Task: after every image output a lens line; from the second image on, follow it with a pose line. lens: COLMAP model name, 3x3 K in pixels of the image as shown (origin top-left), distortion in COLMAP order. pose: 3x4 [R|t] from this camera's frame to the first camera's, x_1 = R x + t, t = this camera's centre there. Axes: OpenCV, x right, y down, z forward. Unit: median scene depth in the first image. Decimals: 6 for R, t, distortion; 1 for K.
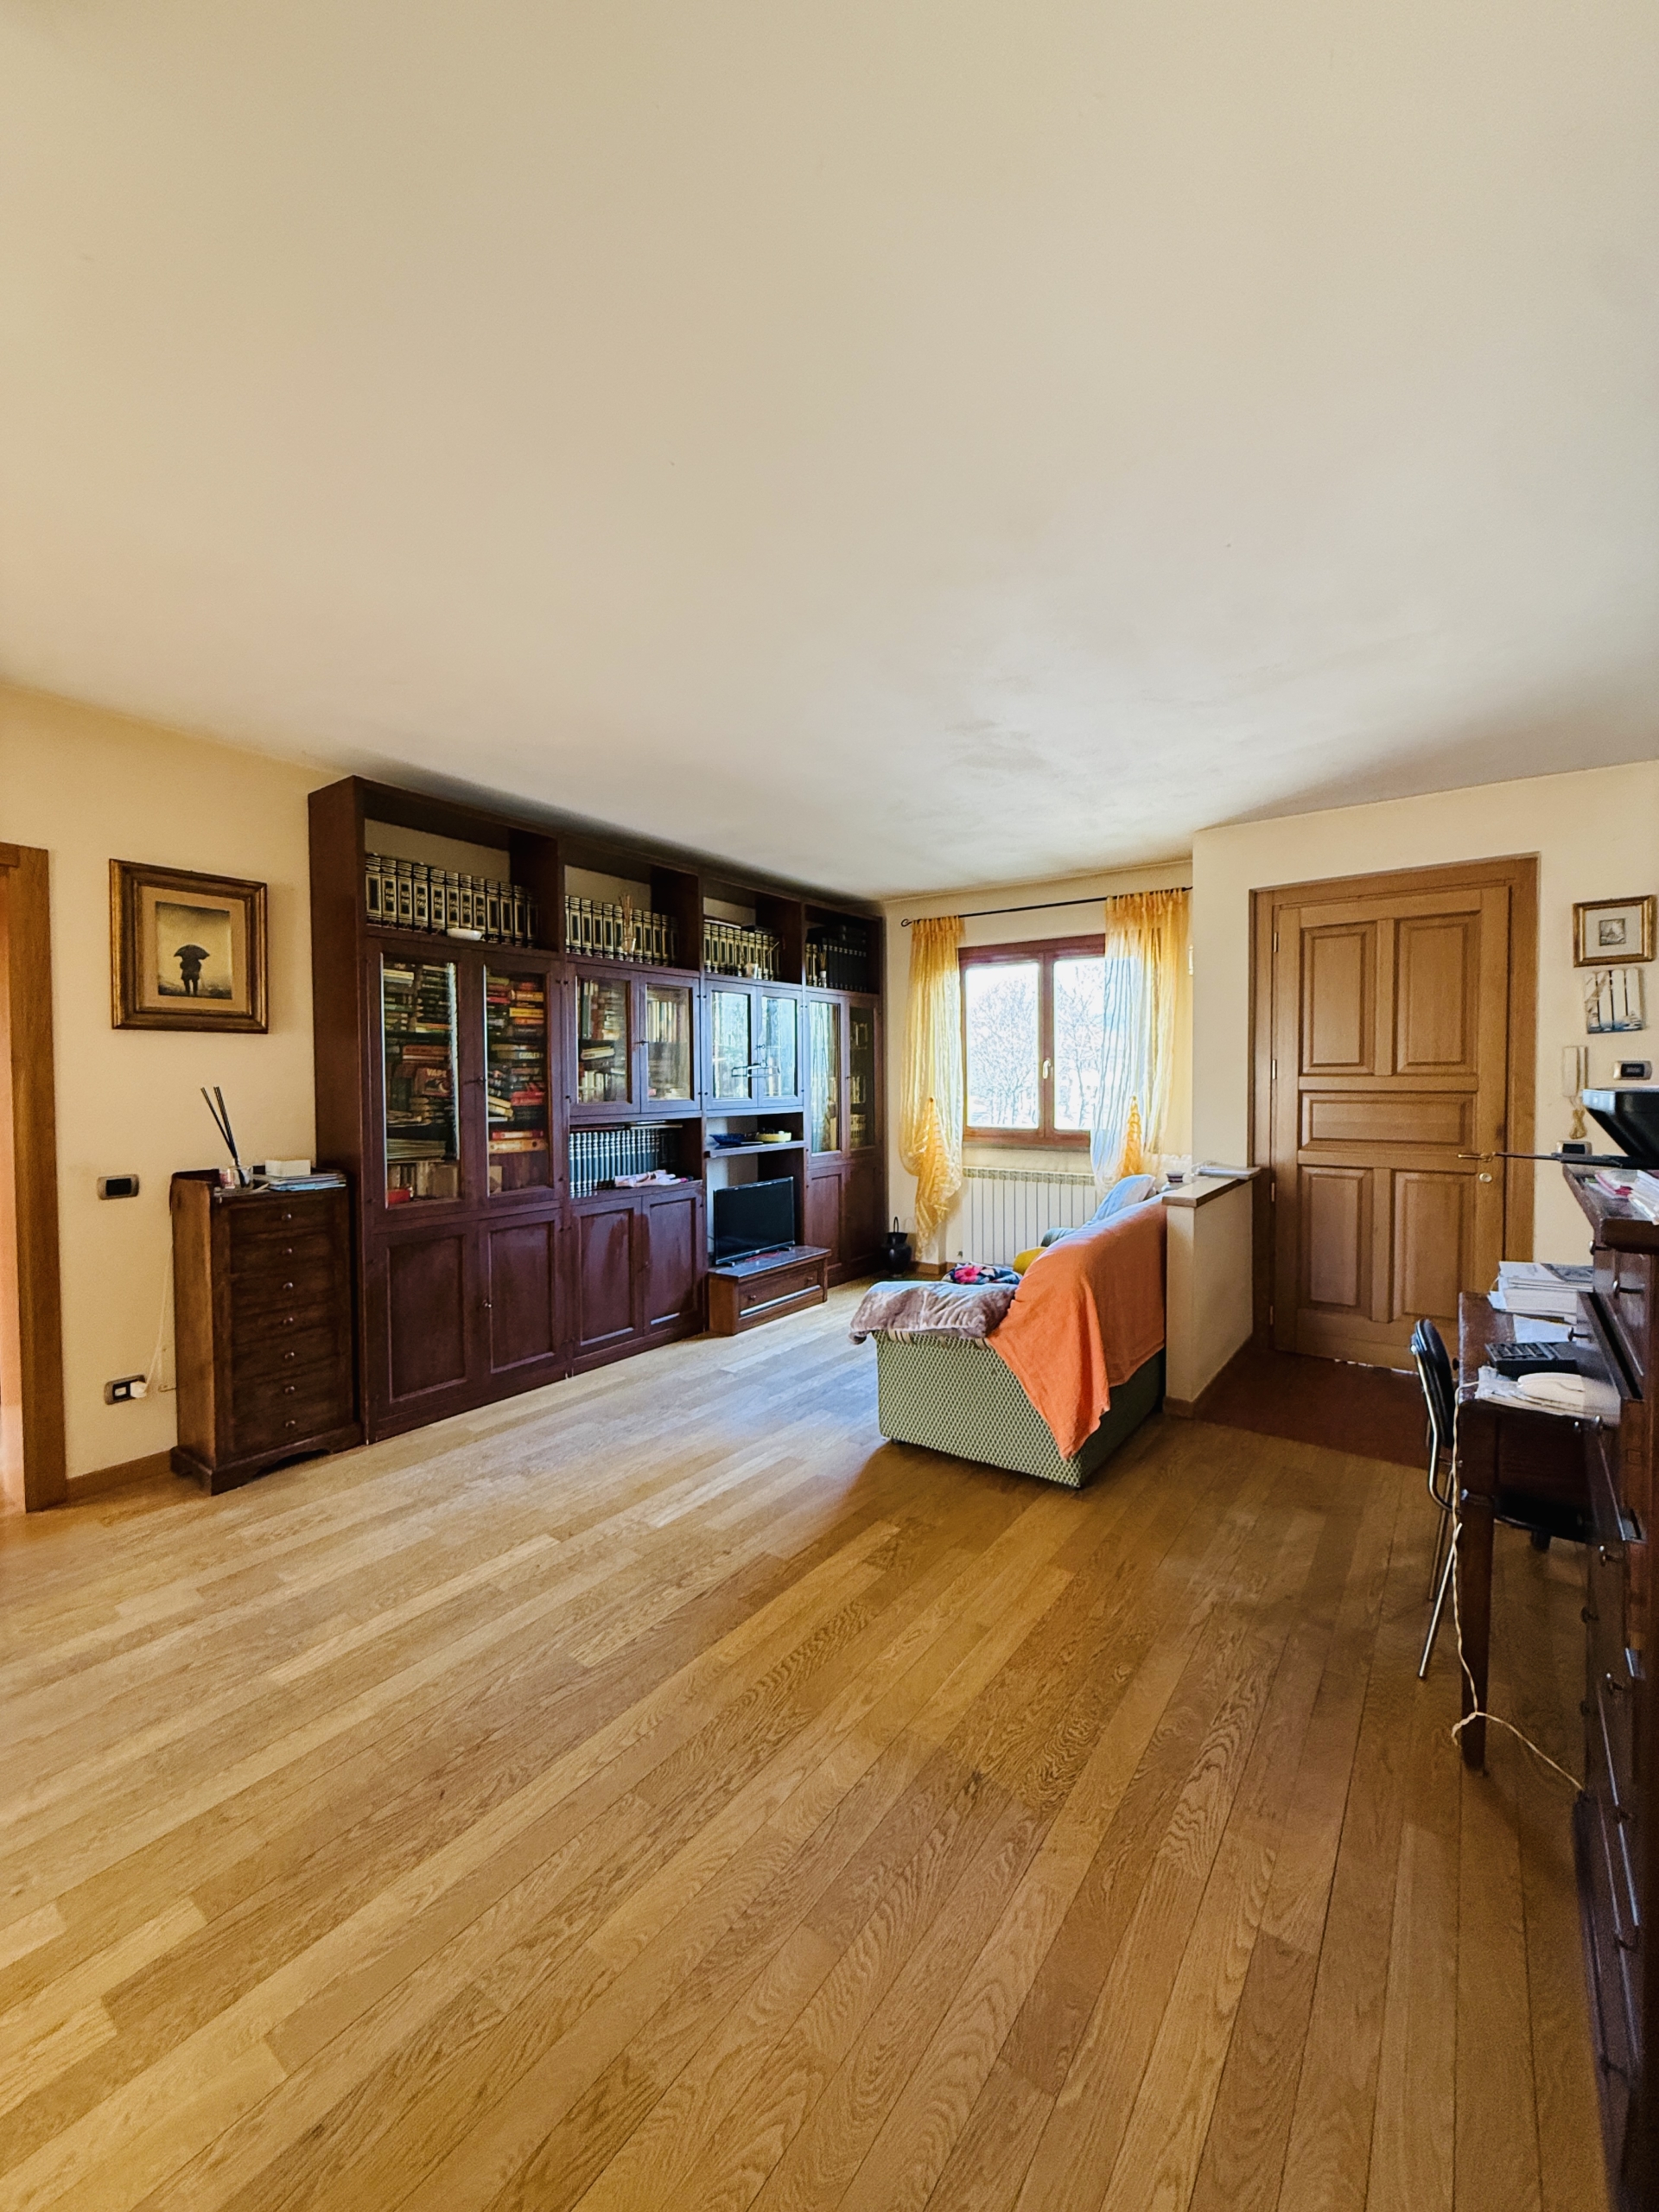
lens RADIAL K [[884.0, 0, 823.2], [0, 884.0, 1105.3], [0, 0, 1]] dist [-0.000203, 0.000656]
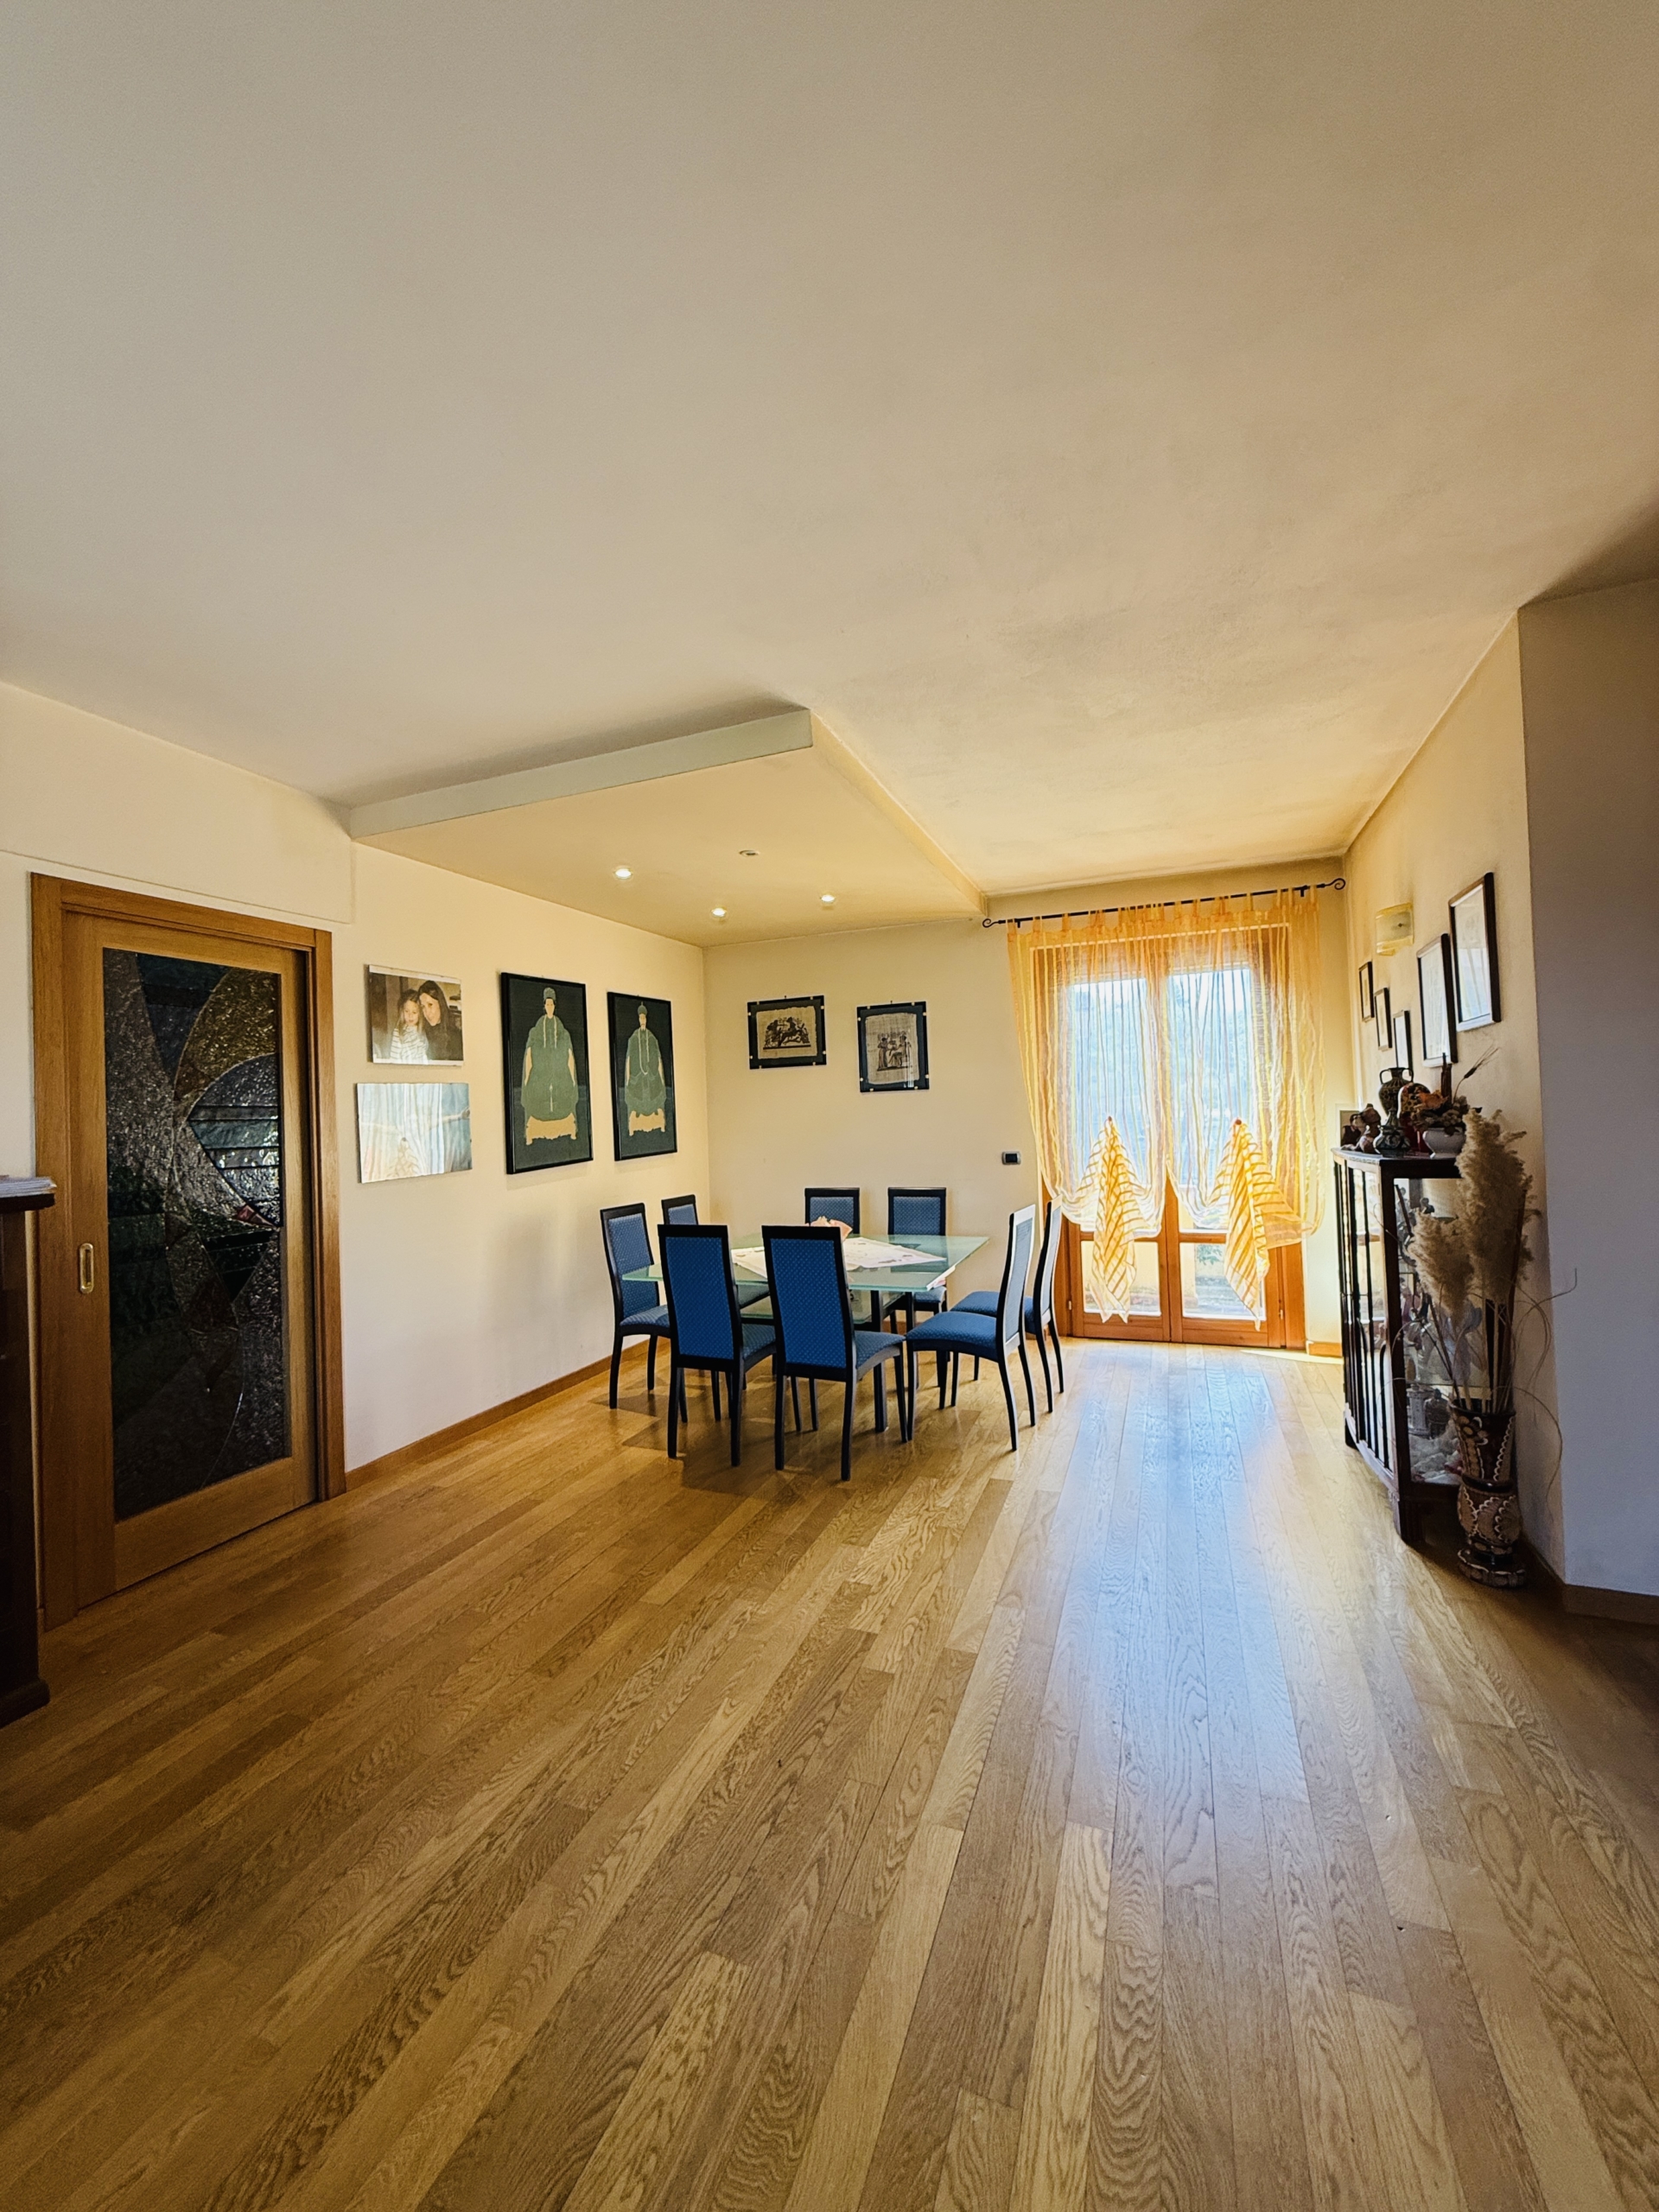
lens RADIAL K [[884.0, 0, 825.1], [0, 884.0, 1097.9], [0, 0, 1]] dist [-0.000203, 0.000656]
pose [[-0.965055, 0.032682, -0.260003, -0.232327], [0.031291, 0.999465, 0.009485, -0.041416], [0.260174, 0.001018, -0.965561, 1.997315]]
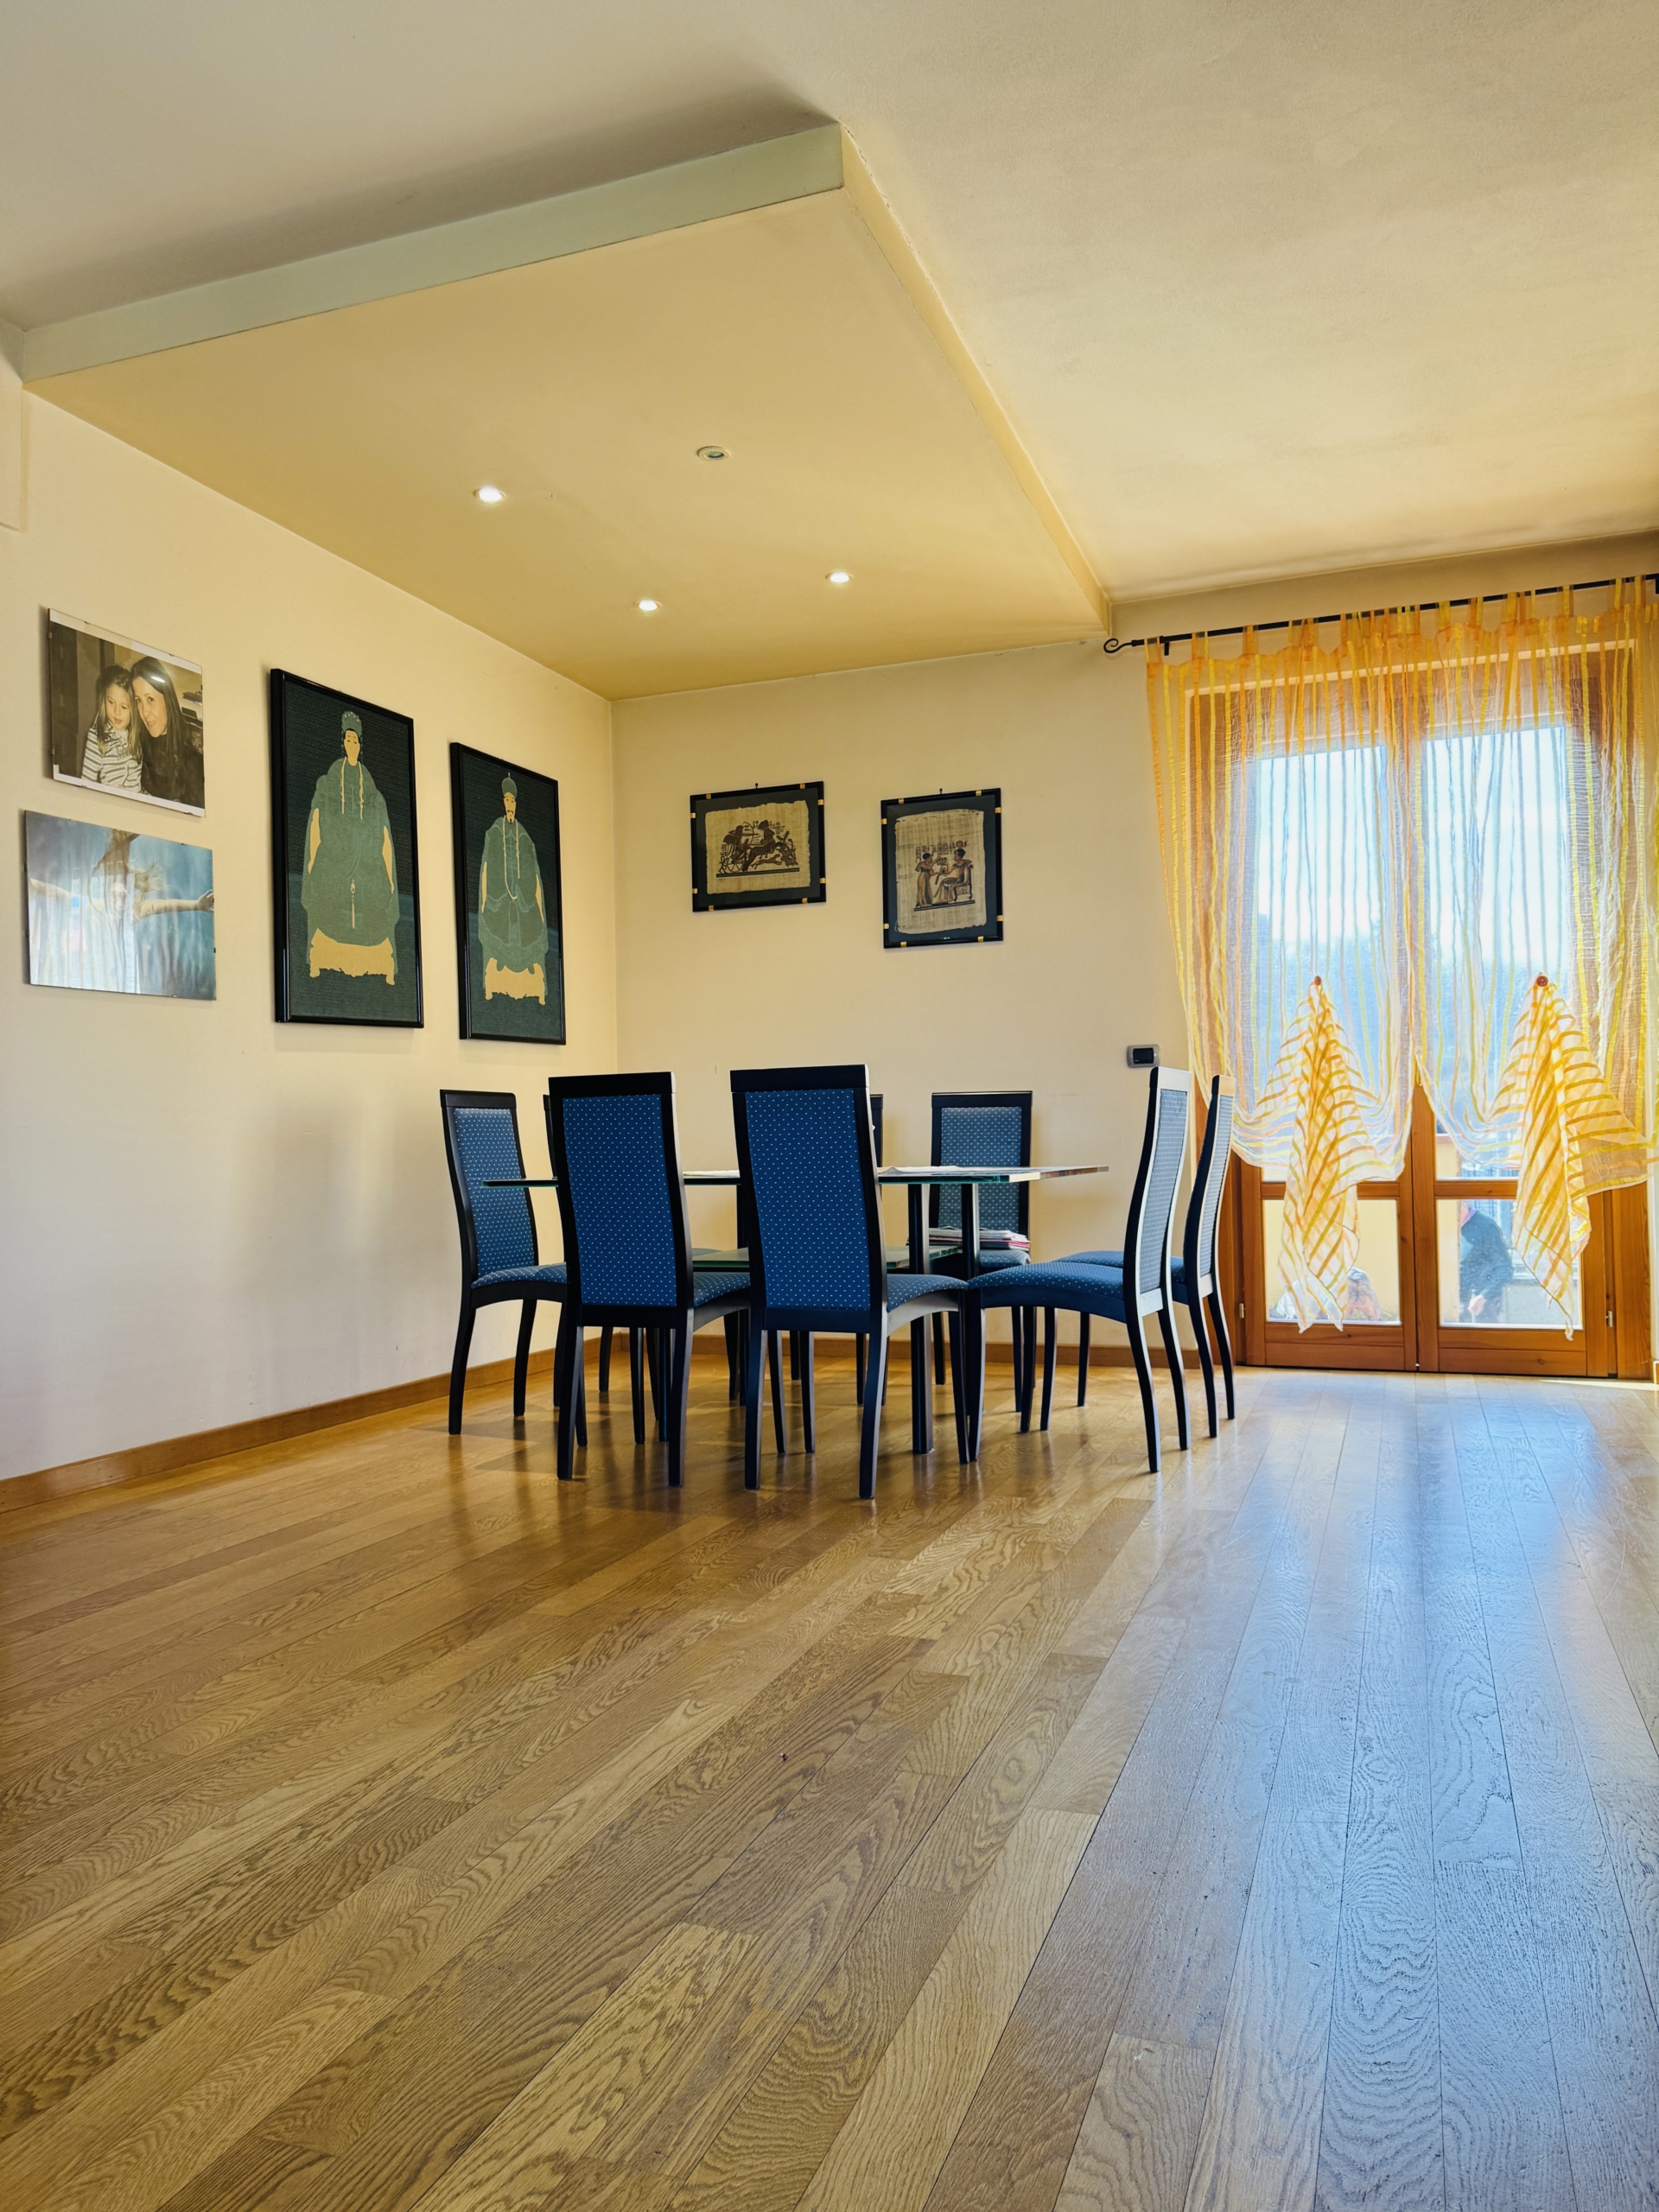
lens RADIAL K [[1566.4, 0, 823.5], [0, 1566.4, 1119.1], [0, 0, 1]] dist [0.040357, -0.042802]
pose [[-0.960246, 0.014448, -0.278780, -0.149926], [0.012589, 0.999885, 0.008457, 0.297328], [0.278870, 0.004611, -0.960318, 2.044963]]
